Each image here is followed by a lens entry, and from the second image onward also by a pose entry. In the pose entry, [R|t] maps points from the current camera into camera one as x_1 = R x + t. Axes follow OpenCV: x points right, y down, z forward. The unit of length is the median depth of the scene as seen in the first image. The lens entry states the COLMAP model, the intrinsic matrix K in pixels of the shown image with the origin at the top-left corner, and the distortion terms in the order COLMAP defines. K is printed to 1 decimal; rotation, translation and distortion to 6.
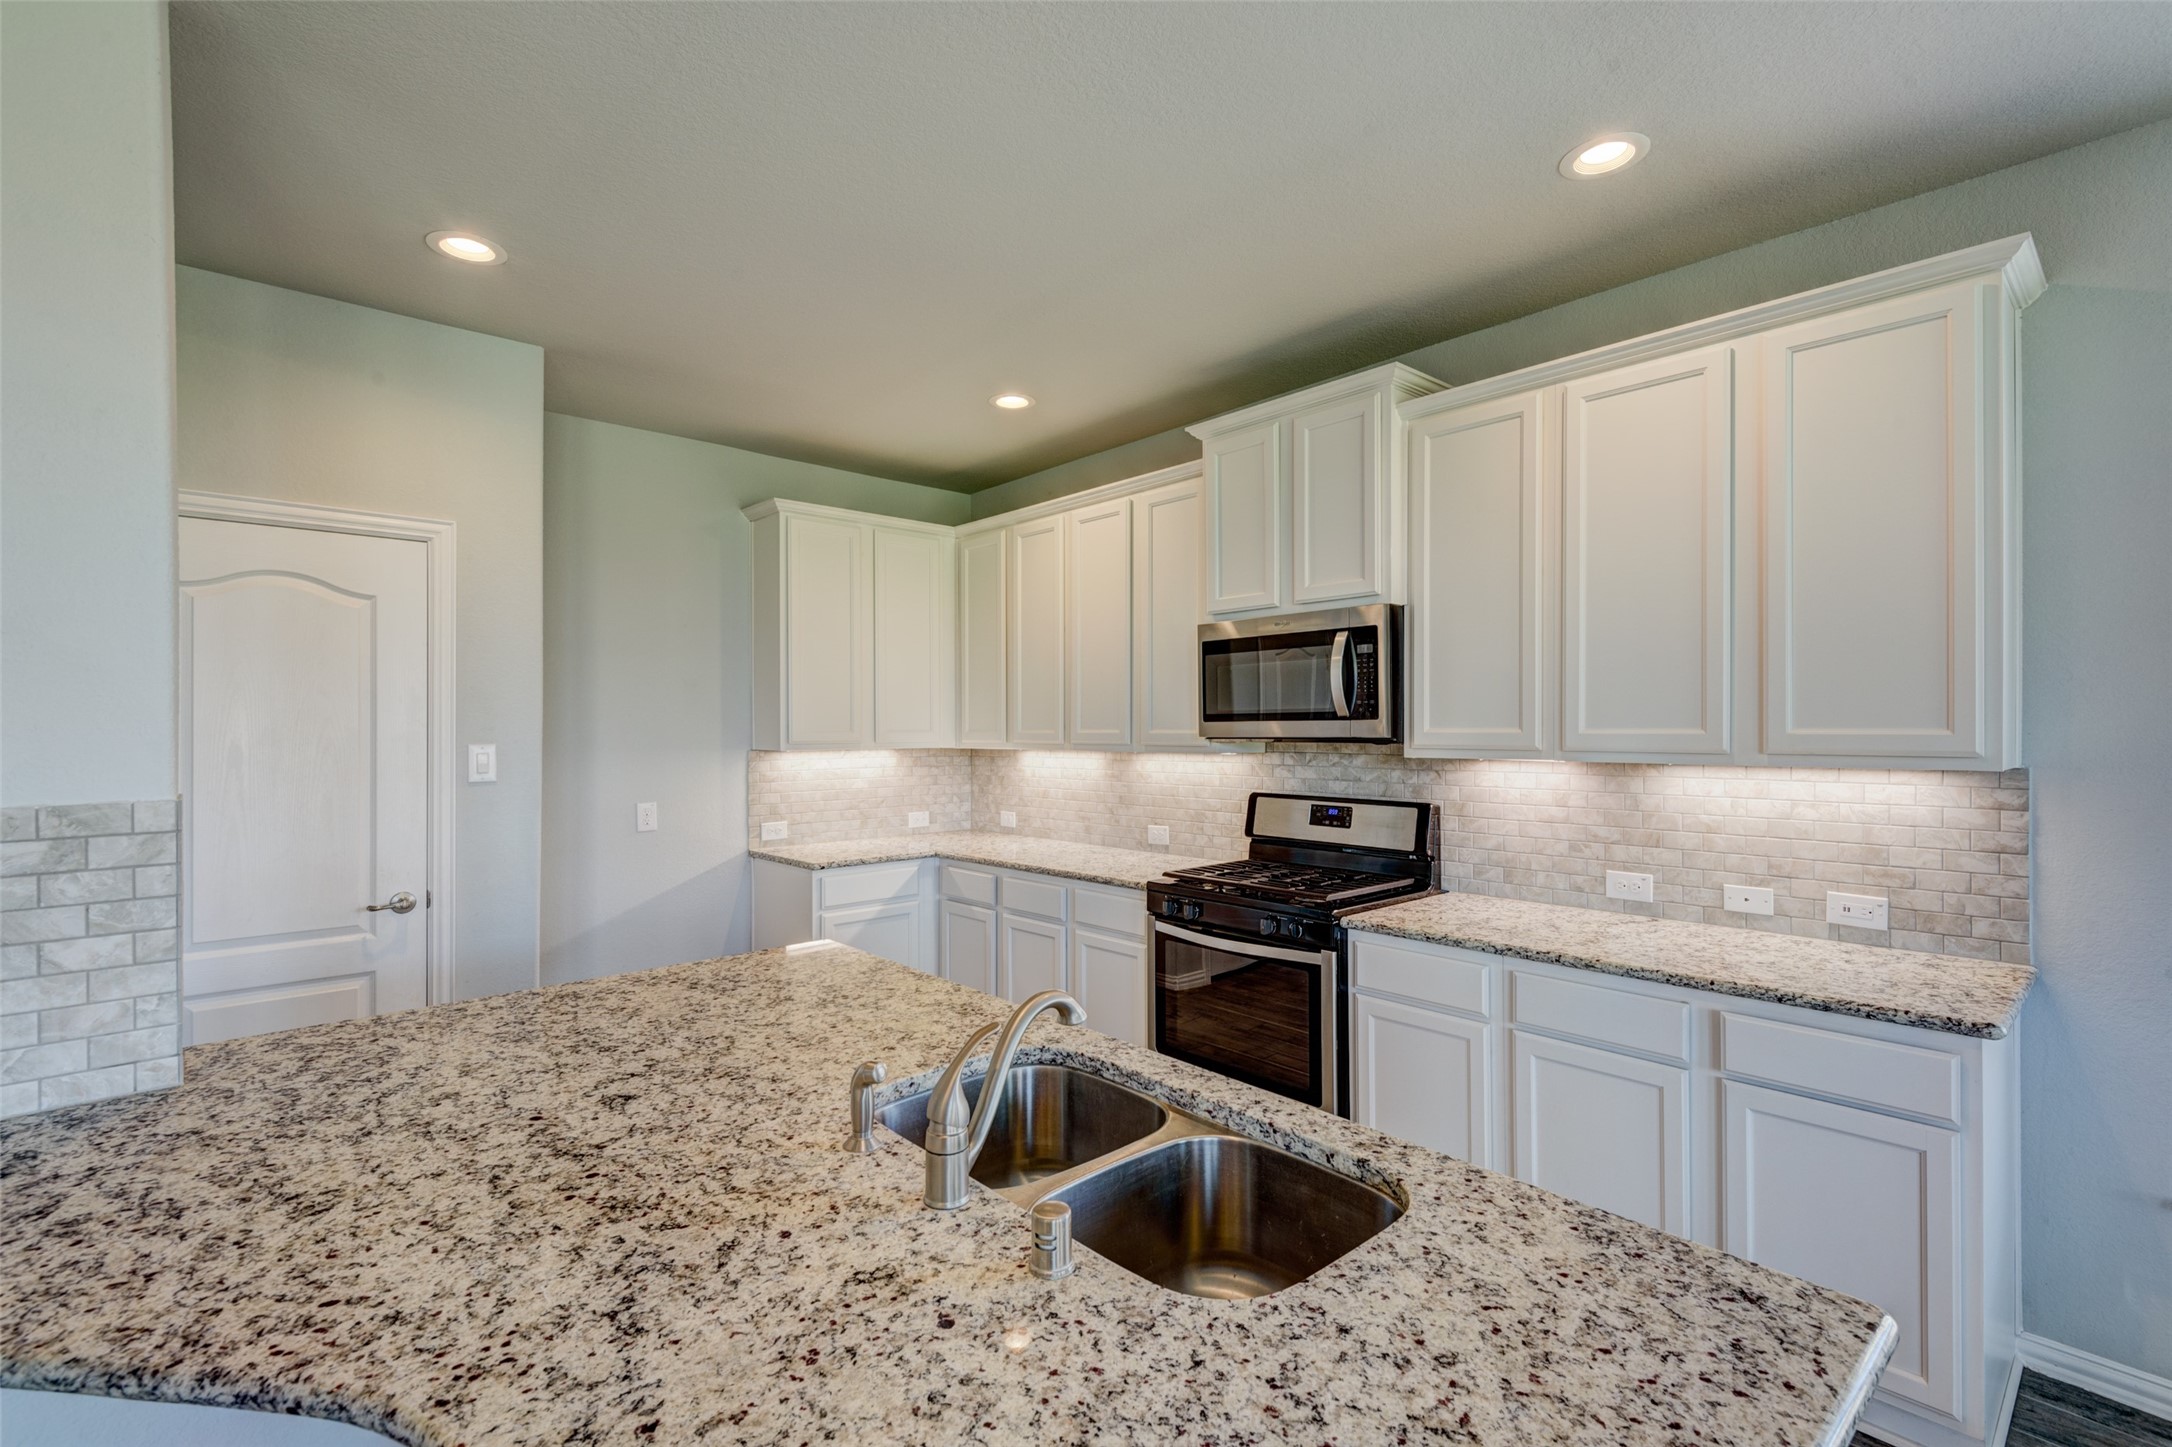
lens RADIAL K [[974.4, 0, 1101.5], [0, 974.4, 730.0], [0, 0, 1]] dist [0.040266, -0.026937]
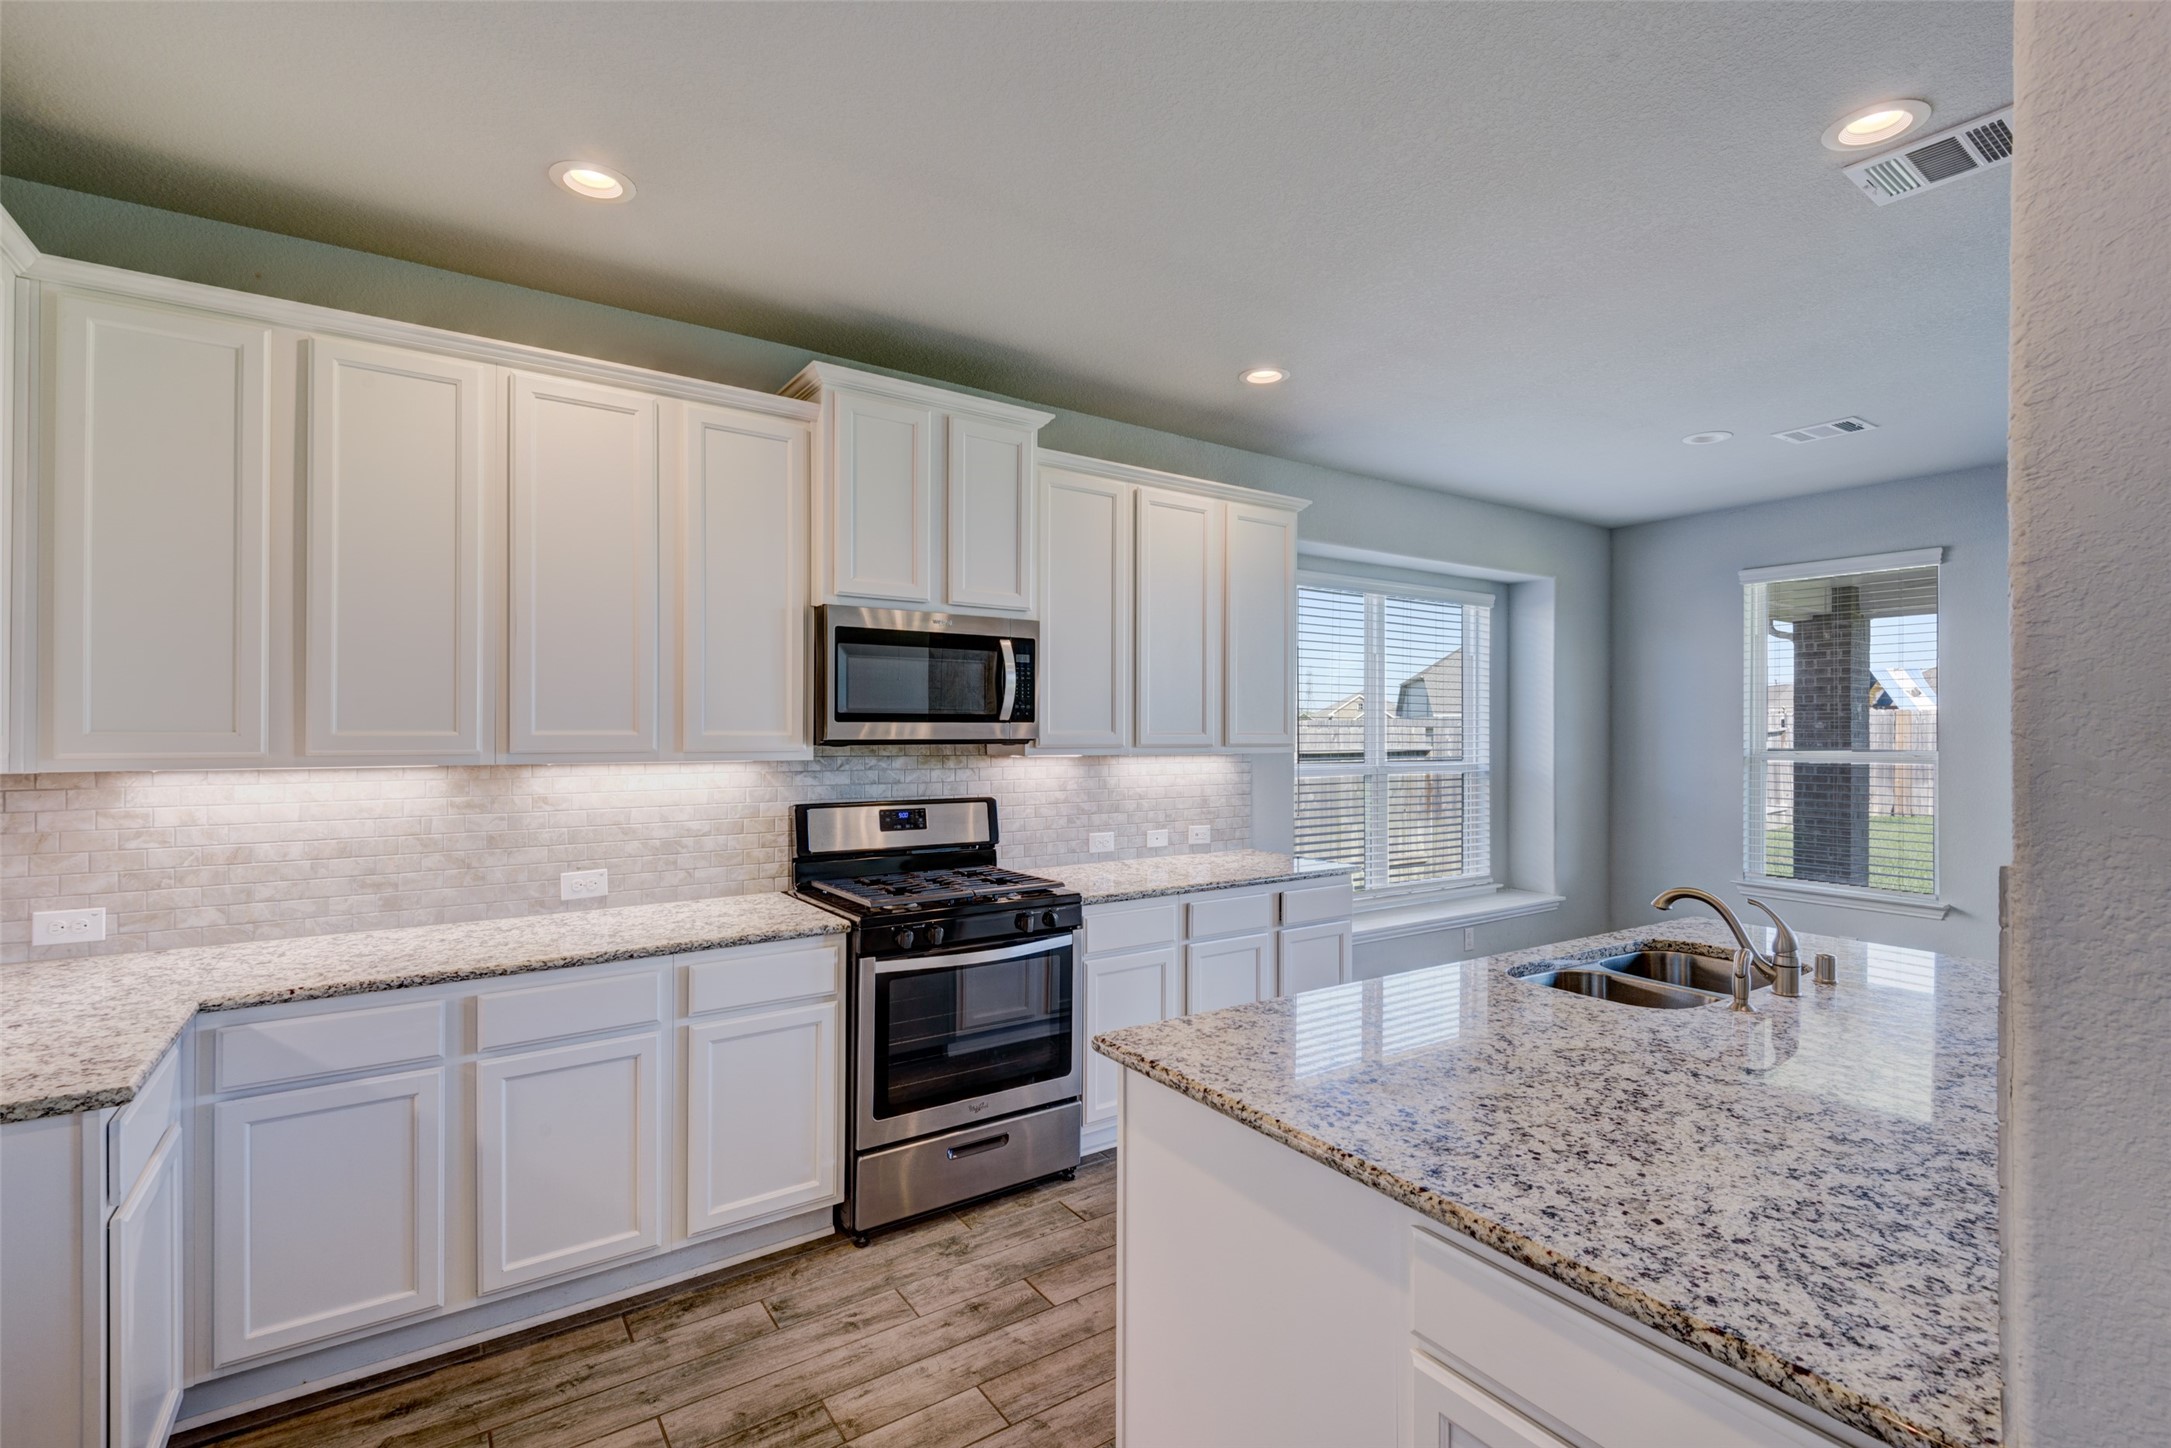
lens RADIAL K [[986.2, 0, 1093.9], [0, 986.2, 728.7], [0, 0, 1]] dist [0.024852, -0.012982]
pose [[0.138615, 0.004648, 0.990335, -0.927483], [-0.001068, 0.999989, -0.004544, 0.001397], [-0.990346, -0.000428, 0.138619, 0.867990]]
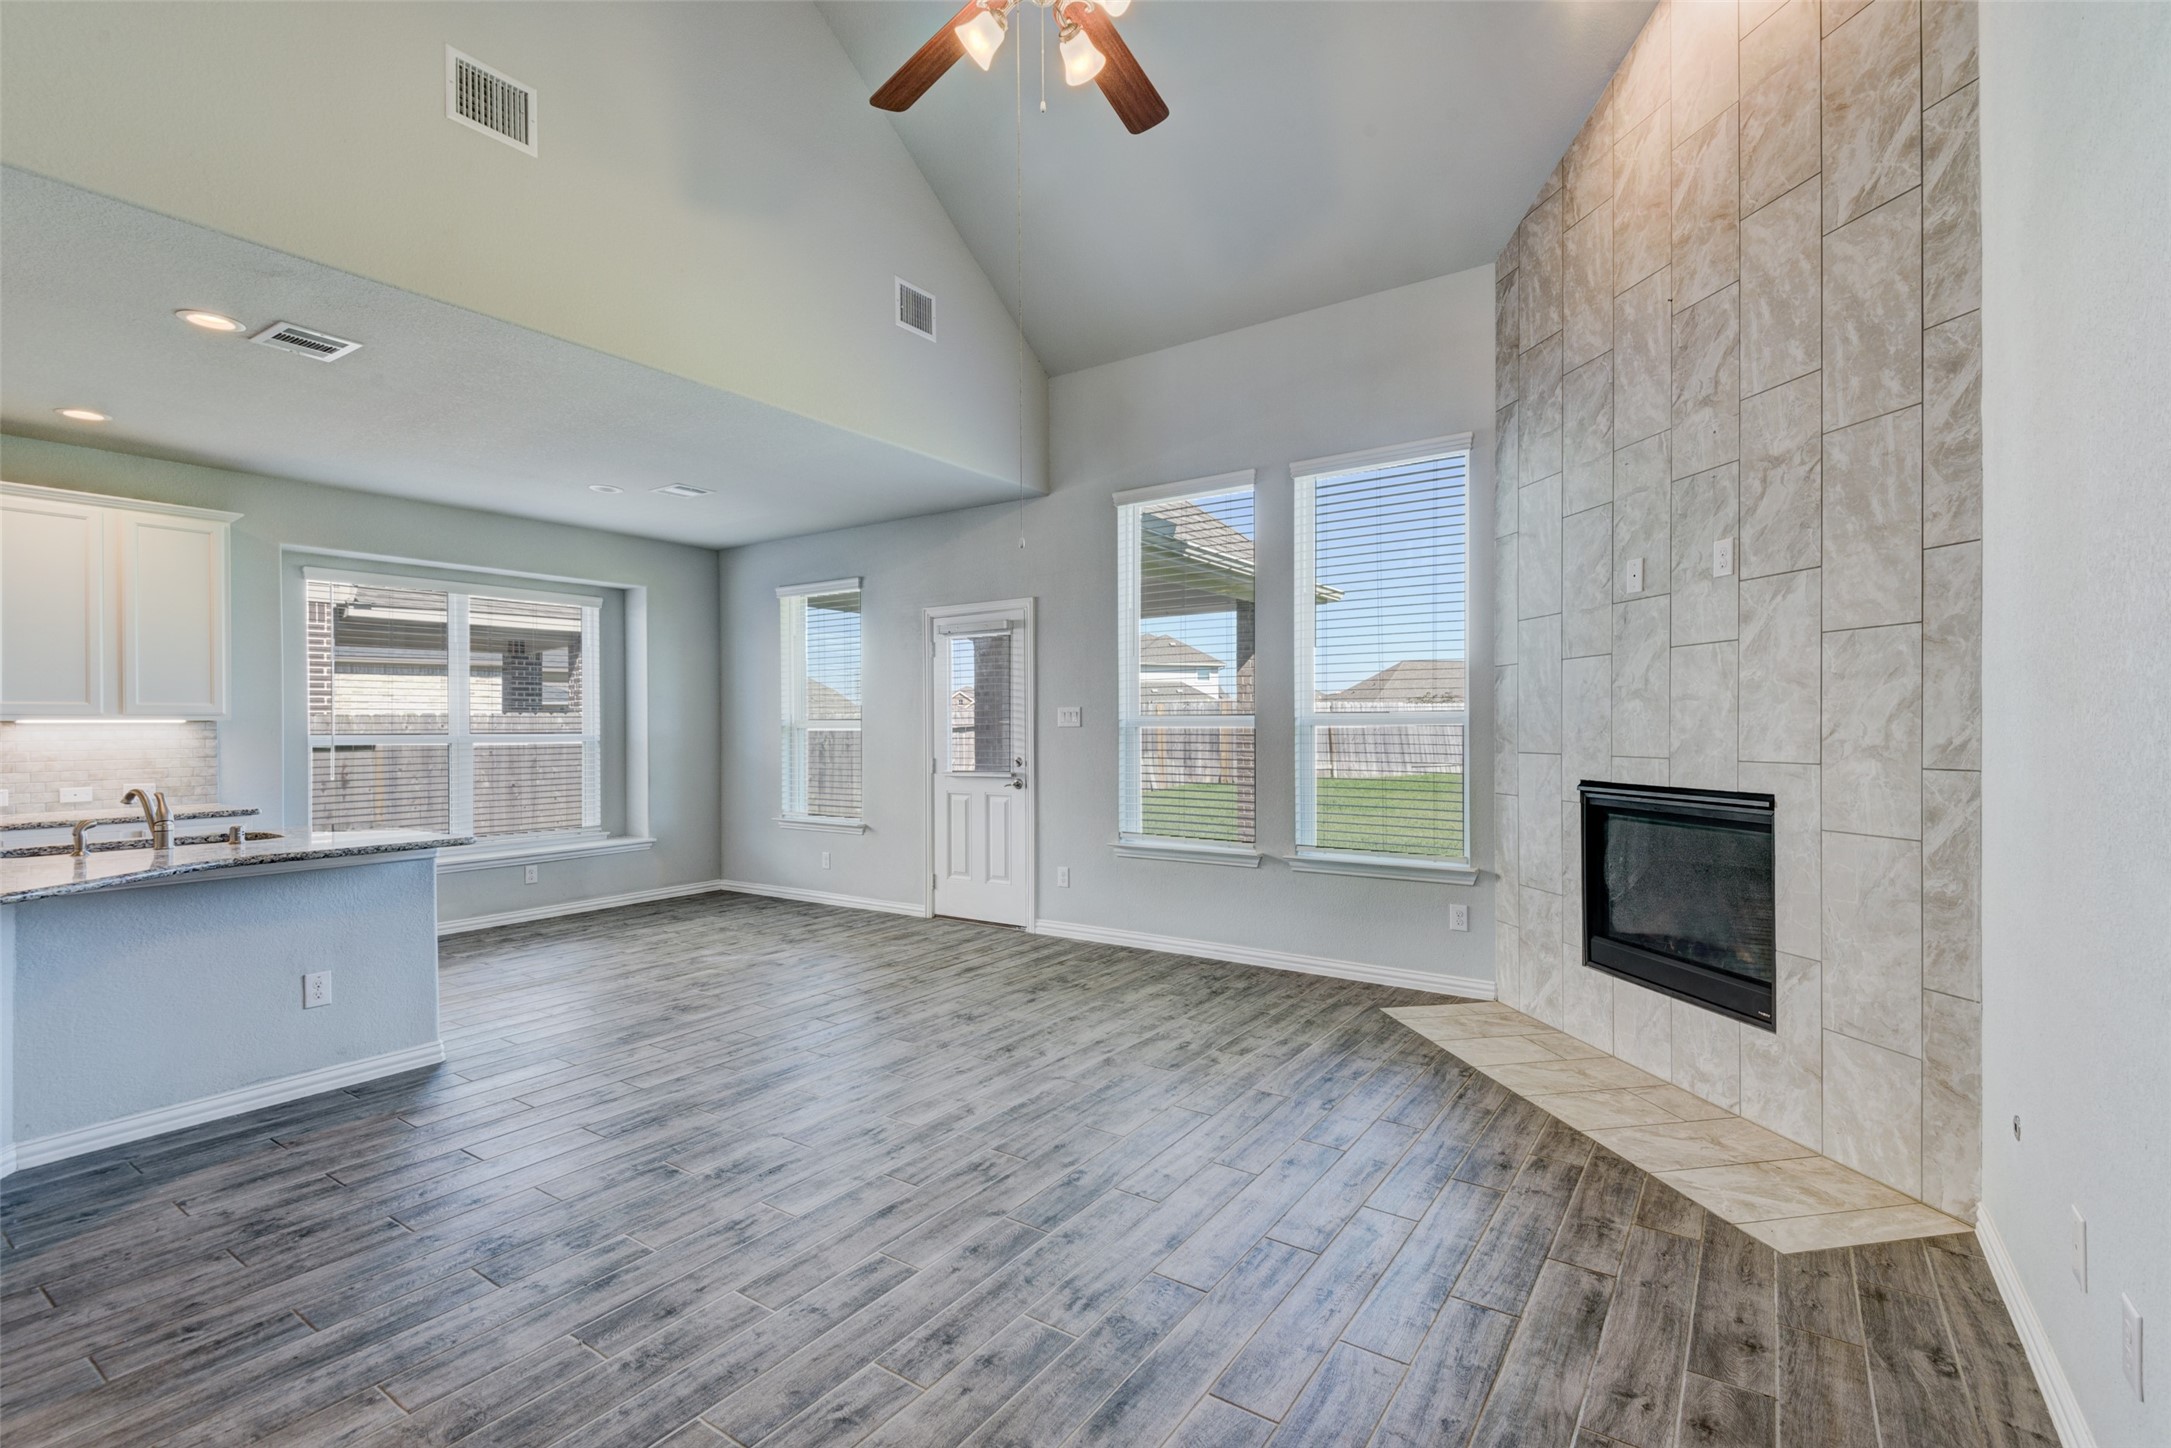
lens RADIAL K [[979.9, 0, 1098.4], [0, 979.9, 728.5], [0, 0, 1]] dist [0.044572, -0.027115]
pose [[-0.226607, 0.002269, 0.973984, -1.569519], [0.009728, 0.999953, -0.000067, 0.065787], [-0.973938, 0.009460, -0.226618, -0.433738]]
